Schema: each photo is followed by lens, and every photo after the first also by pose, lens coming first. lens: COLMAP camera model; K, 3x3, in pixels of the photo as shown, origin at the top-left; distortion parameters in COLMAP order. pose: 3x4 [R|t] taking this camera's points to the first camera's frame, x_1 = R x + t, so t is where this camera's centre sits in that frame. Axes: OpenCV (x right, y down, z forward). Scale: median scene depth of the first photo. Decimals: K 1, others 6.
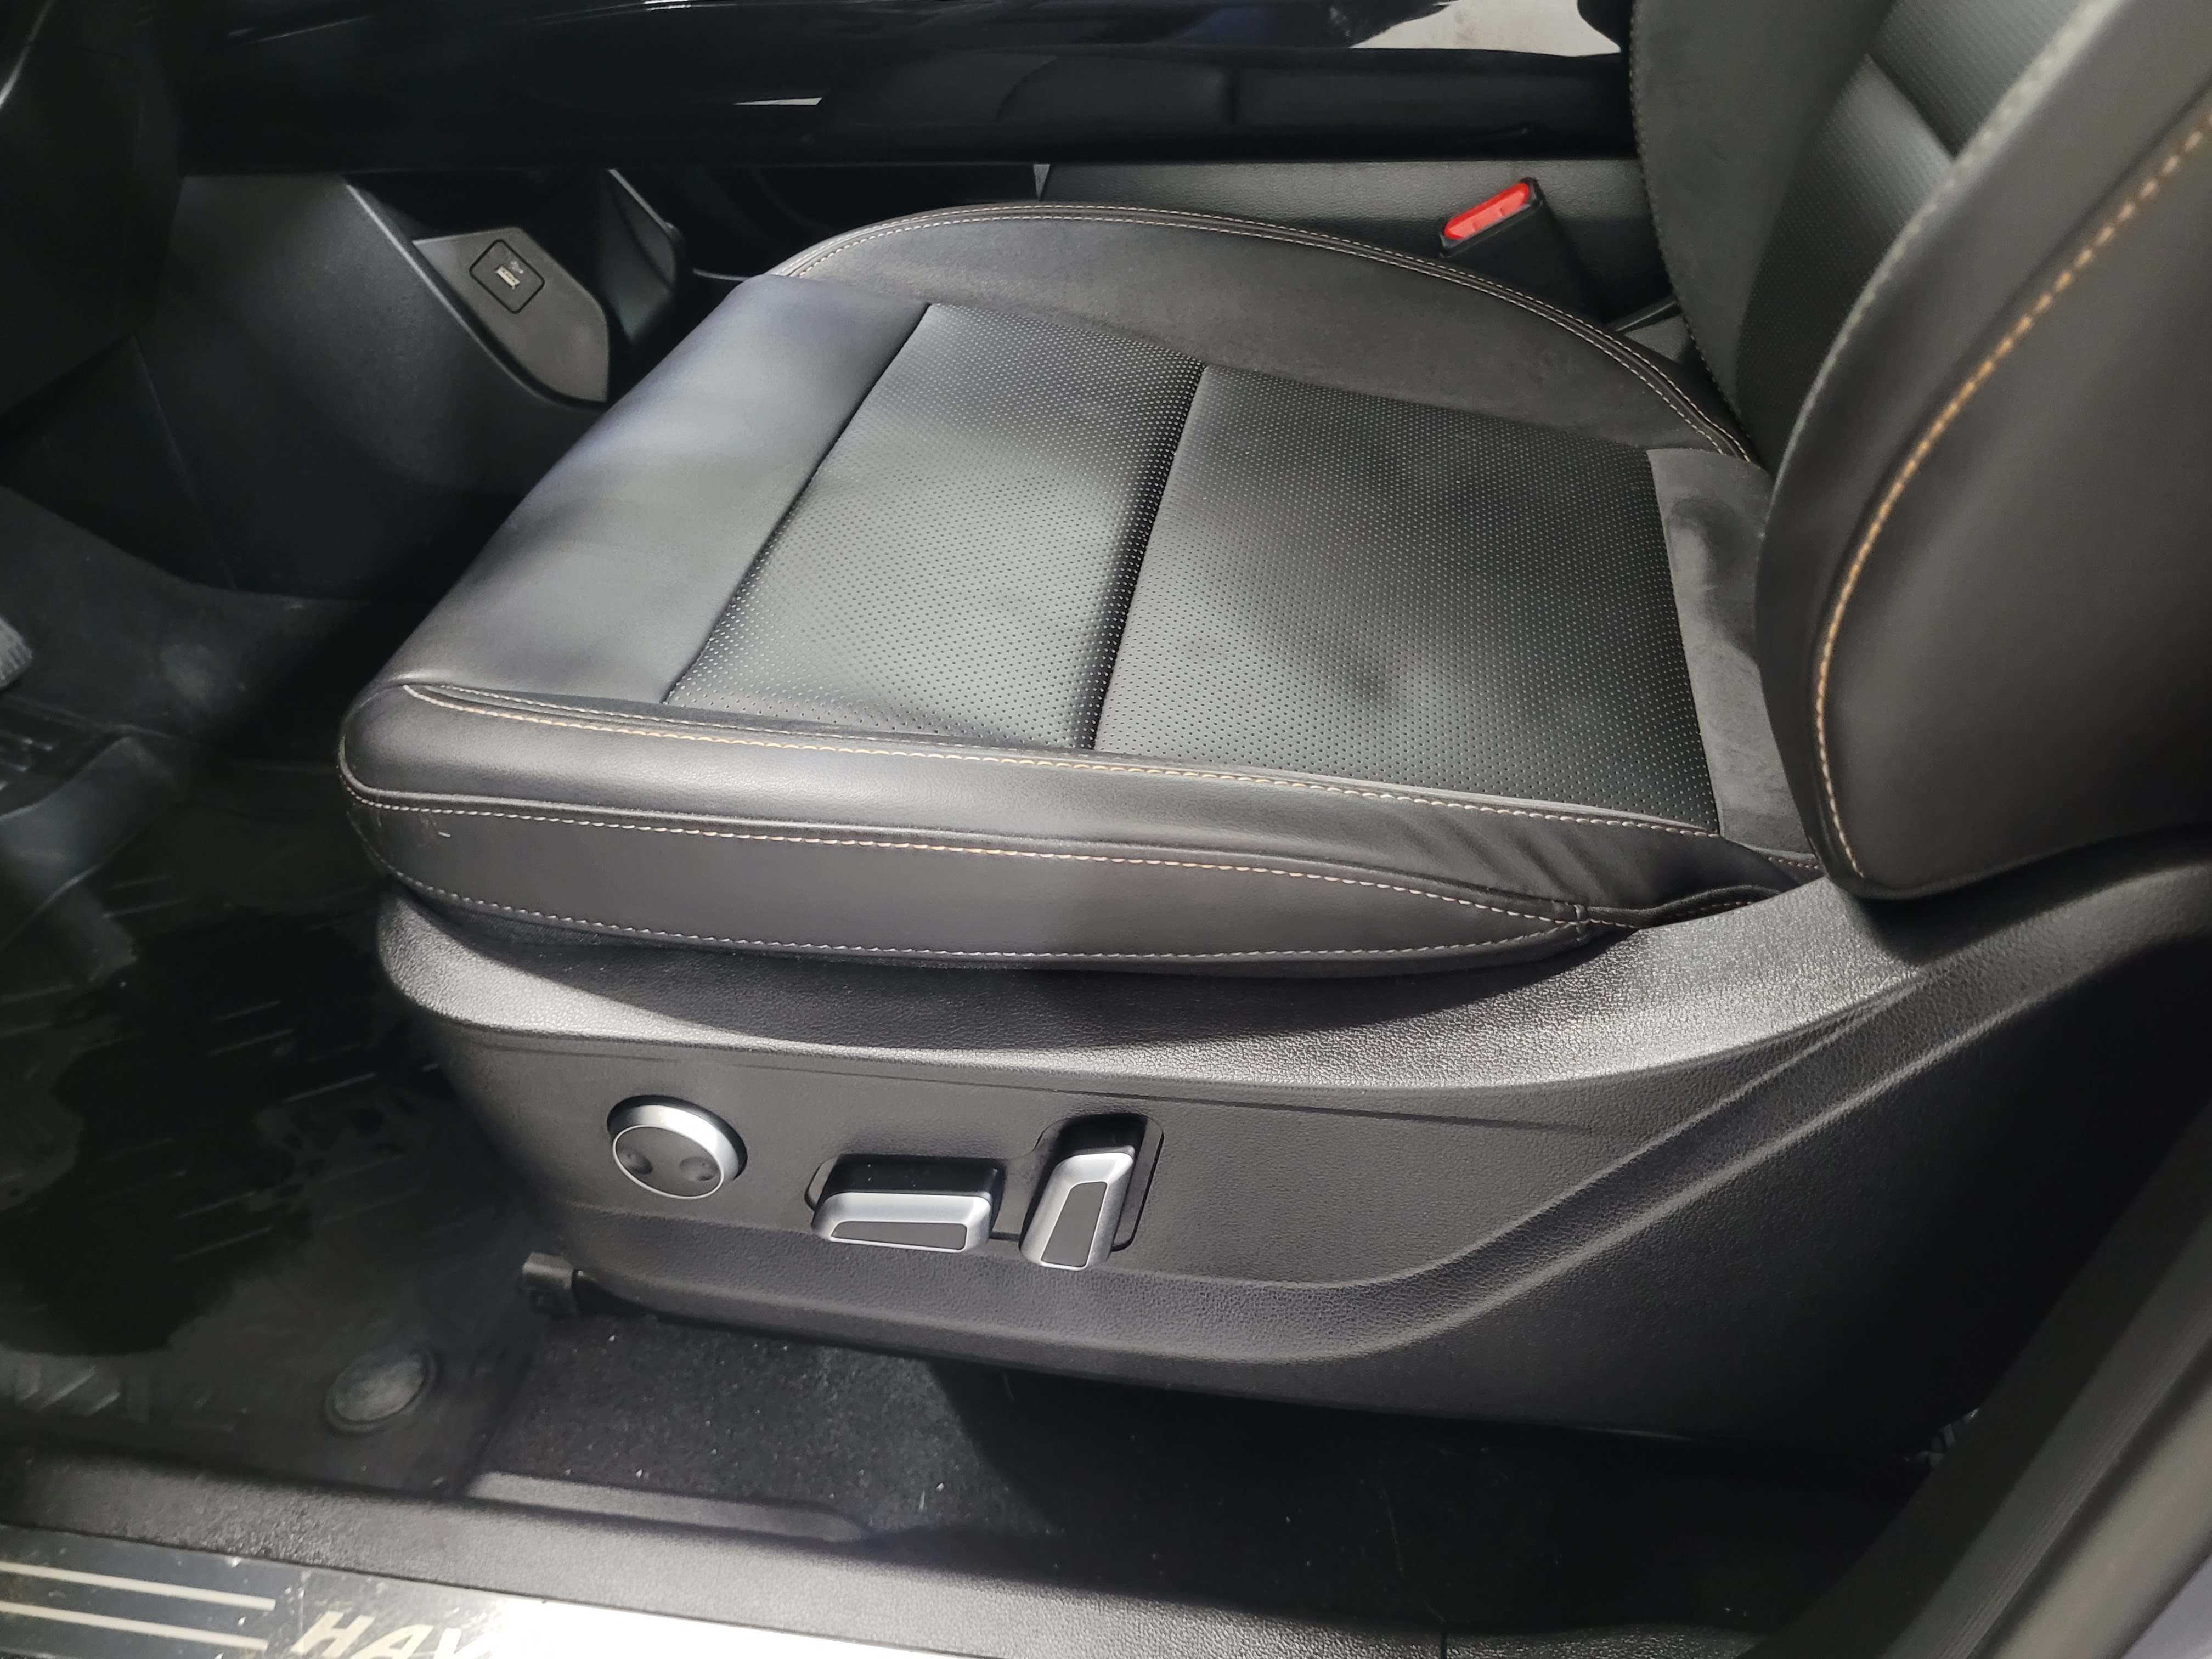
lens RADIAL K [[1696.7, 0, 1095.8], [0, 1696.7, 822.5], [0, 0, 1]] dist [0.008452, -0.005017]
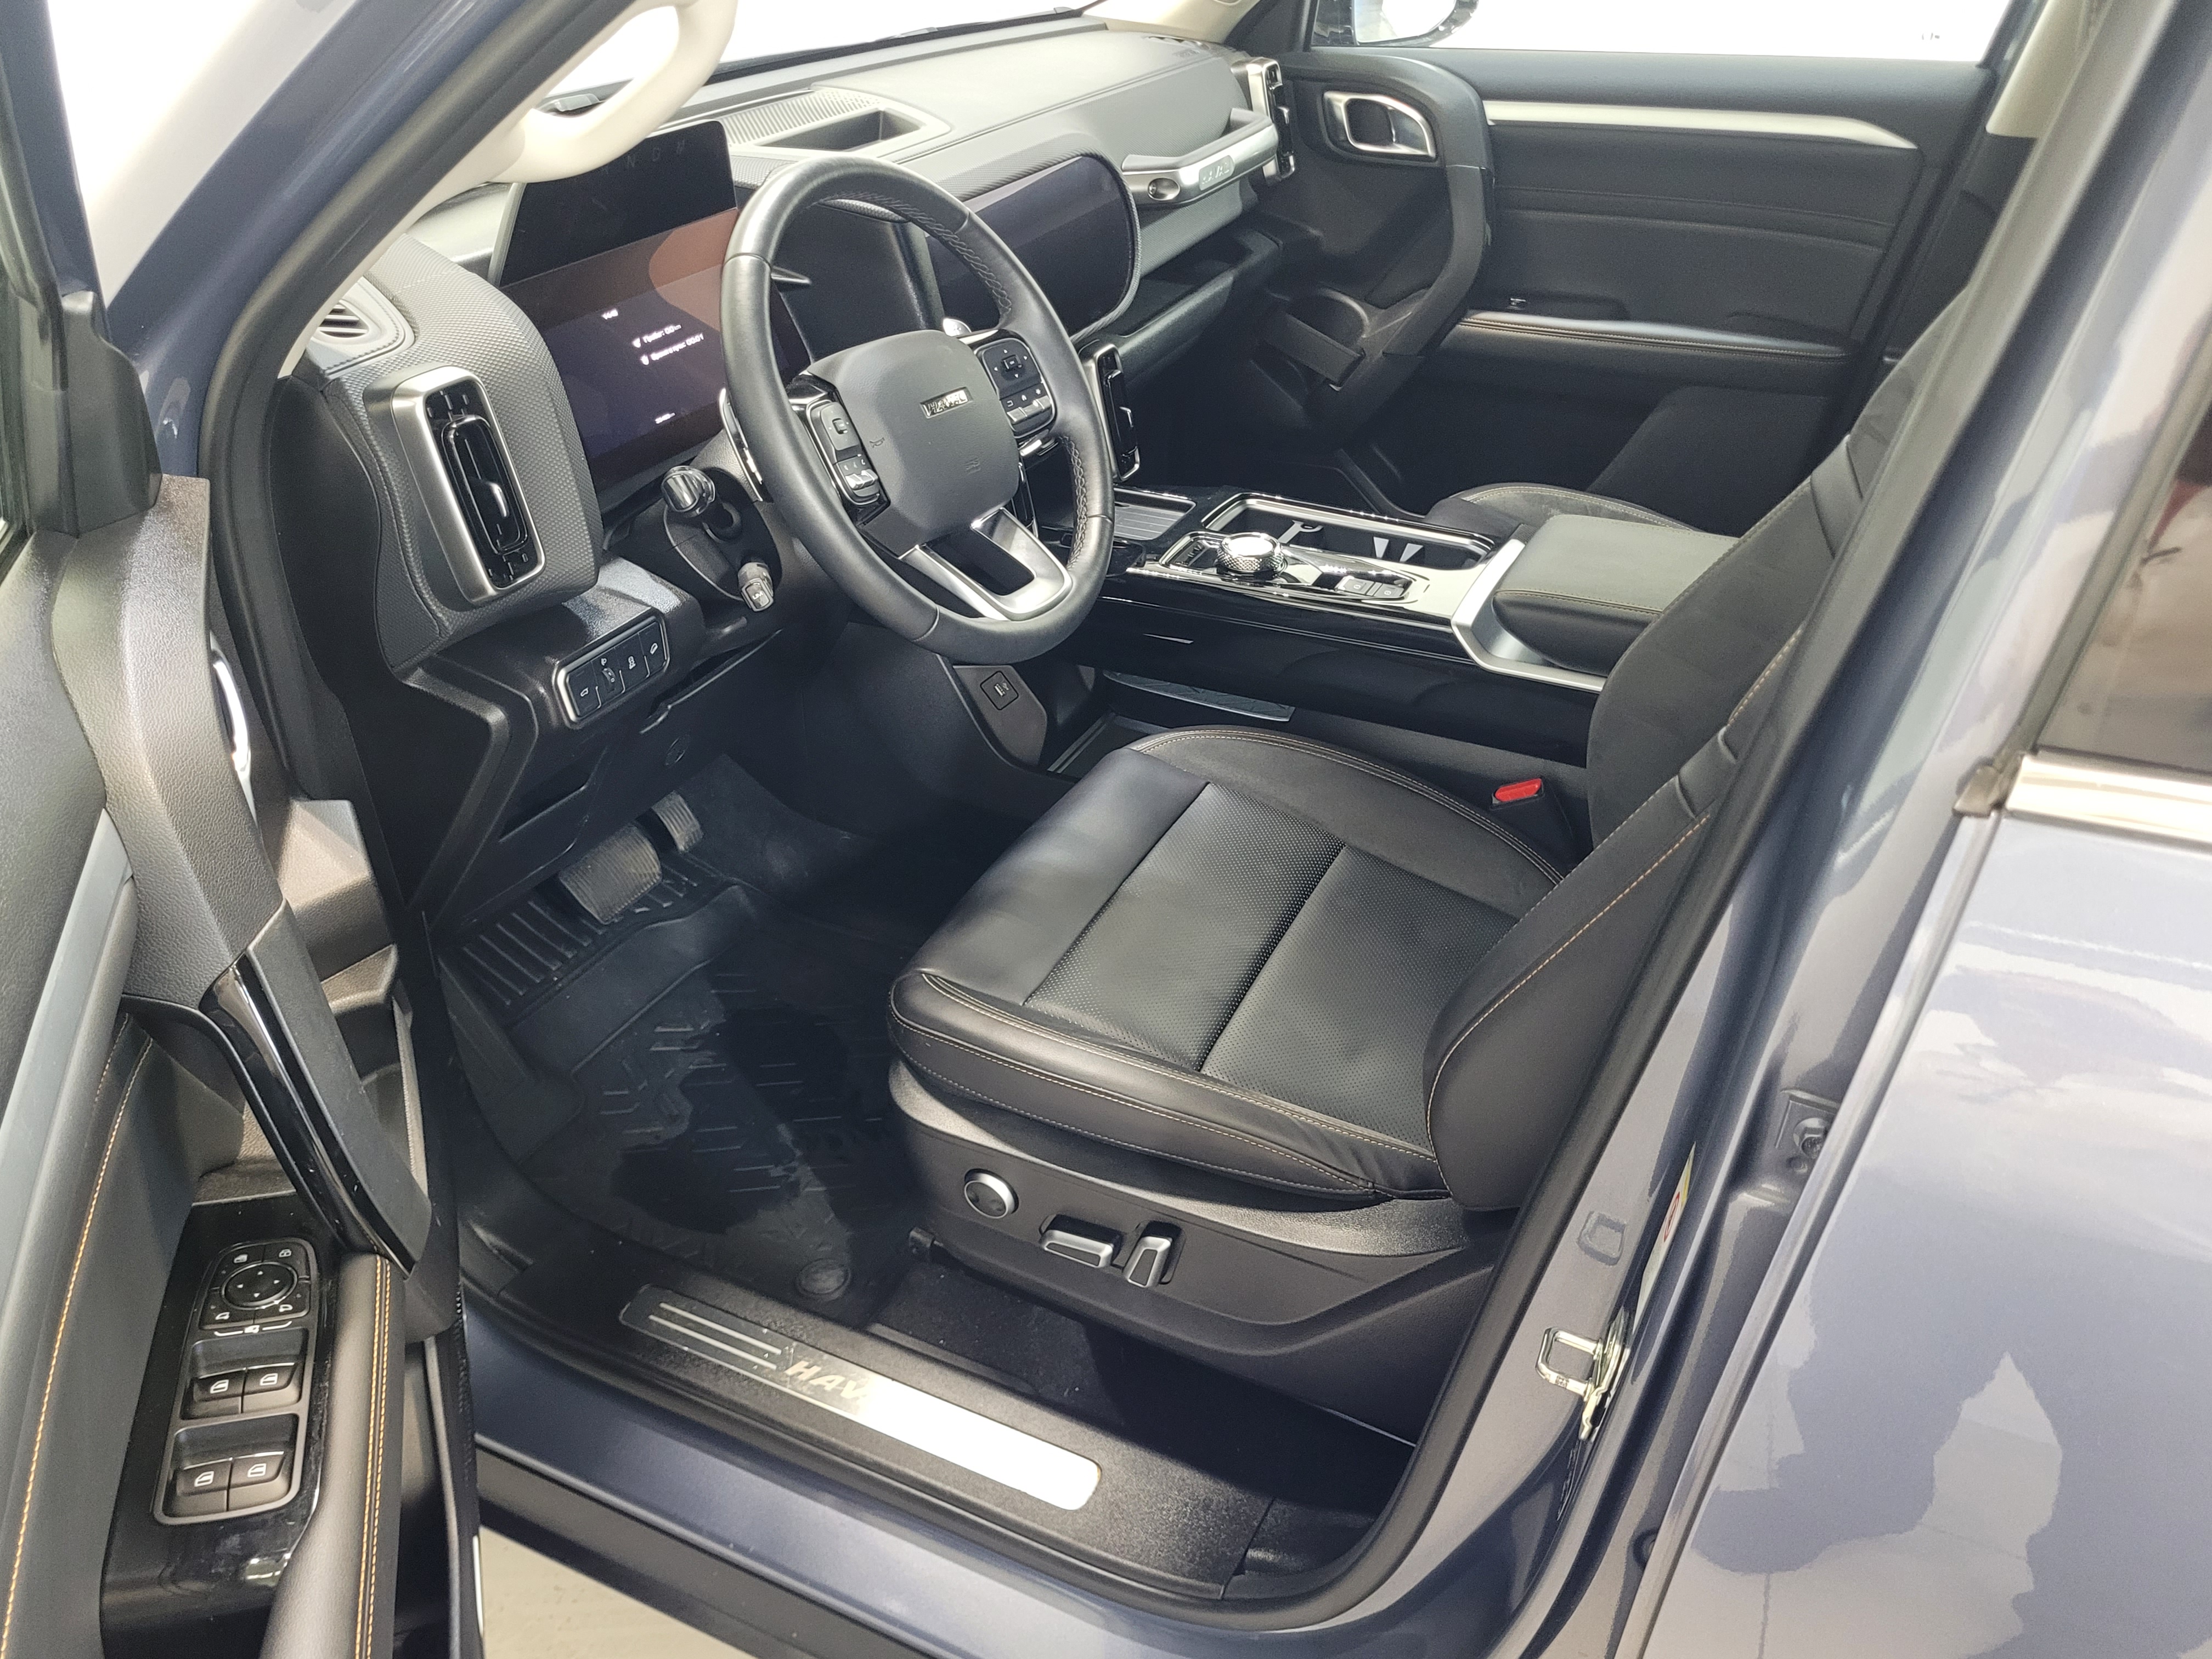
lens RADIAL K [[1696.7, 0, 1095.8], [0, 1696.7, 822.5], [0, 0, 1]] dist [0.008452, -0.005017]
pose [[0.957403, 0.188181, -0.219013, 0.278866], [-0.202407, 0.978302, -0.044232, -0.212827], [0.205938, 0.086678, 0.974719, -1.171652]]
